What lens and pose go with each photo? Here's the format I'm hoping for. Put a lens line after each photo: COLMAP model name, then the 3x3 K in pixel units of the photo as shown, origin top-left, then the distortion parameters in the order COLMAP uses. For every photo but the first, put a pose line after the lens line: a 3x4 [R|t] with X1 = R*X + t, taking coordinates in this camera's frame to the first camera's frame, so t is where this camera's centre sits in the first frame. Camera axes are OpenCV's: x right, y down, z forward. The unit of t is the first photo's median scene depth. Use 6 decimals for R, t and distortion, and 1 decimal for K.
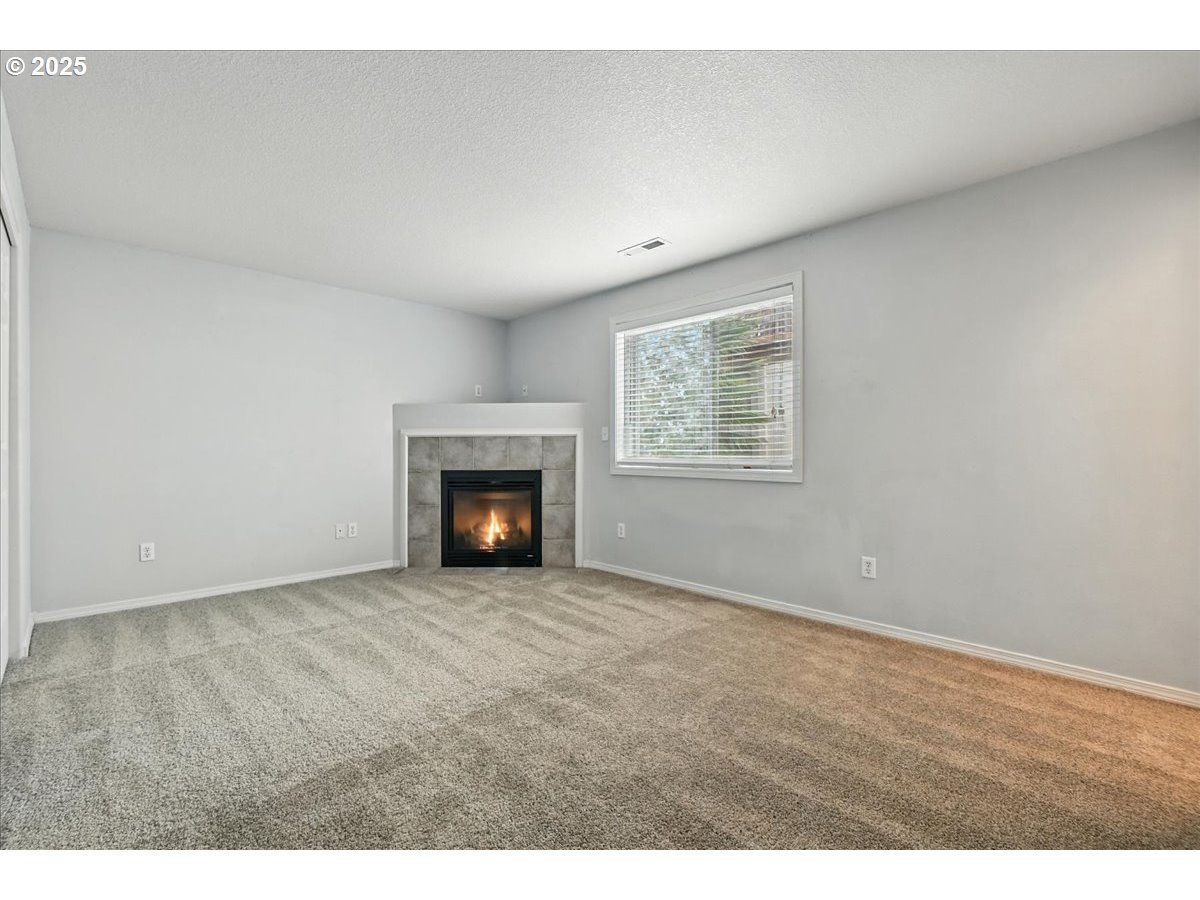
lens RADIAL K [[524.1, 0, 584.4], [0, 524.1, 456.3], [0, 0, 1]] dist [0.001823, -0.000757]
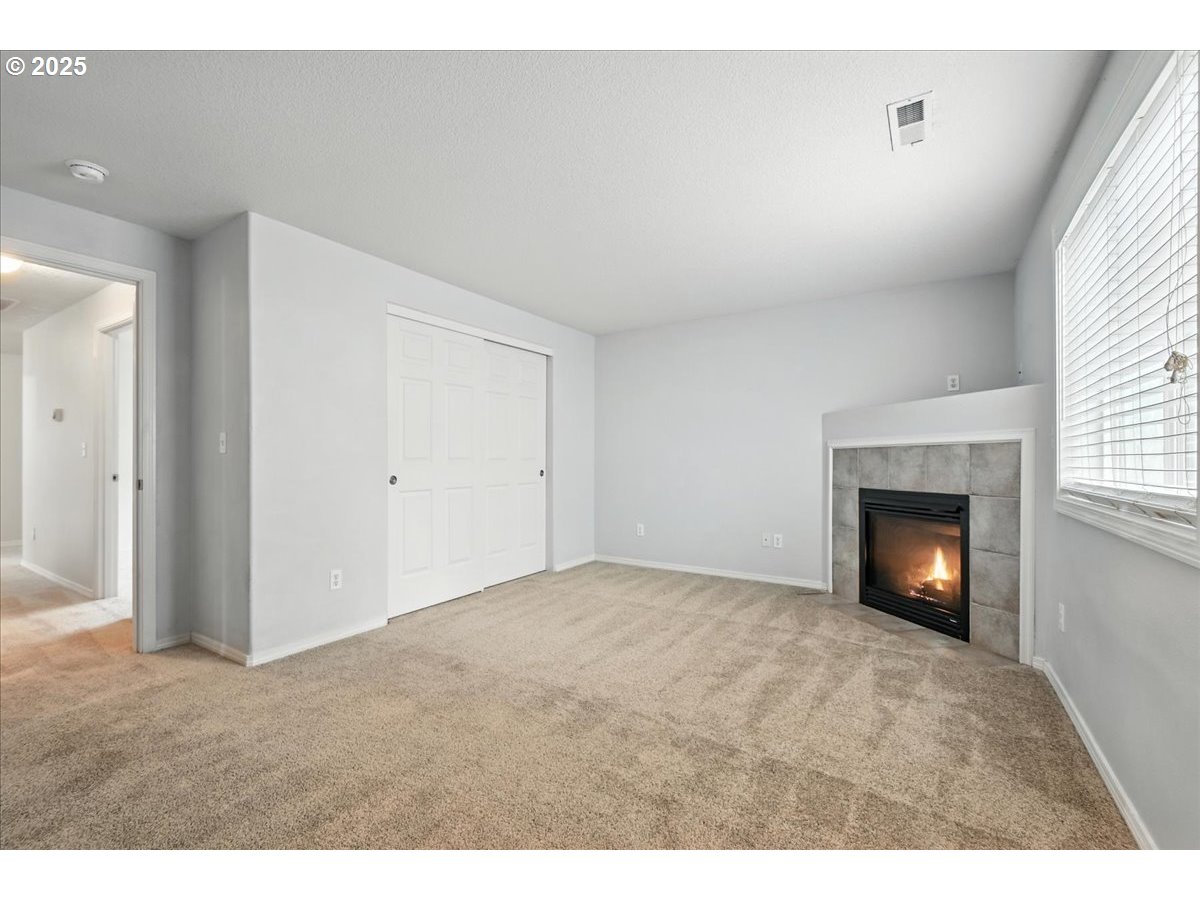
lens RADIAL K [[524.1, 0, 584.4], [0, 524.1, 456.3], [0, 0, 1]] dist [0.001823, -0.000757]
pose [[0.230356, -0.006291, -0.973086, 0.446219], [-0.010618, 0.999903, -0.008978, -0.011520], [0.973049, 0.012400, 0.230266, 0.377375]]
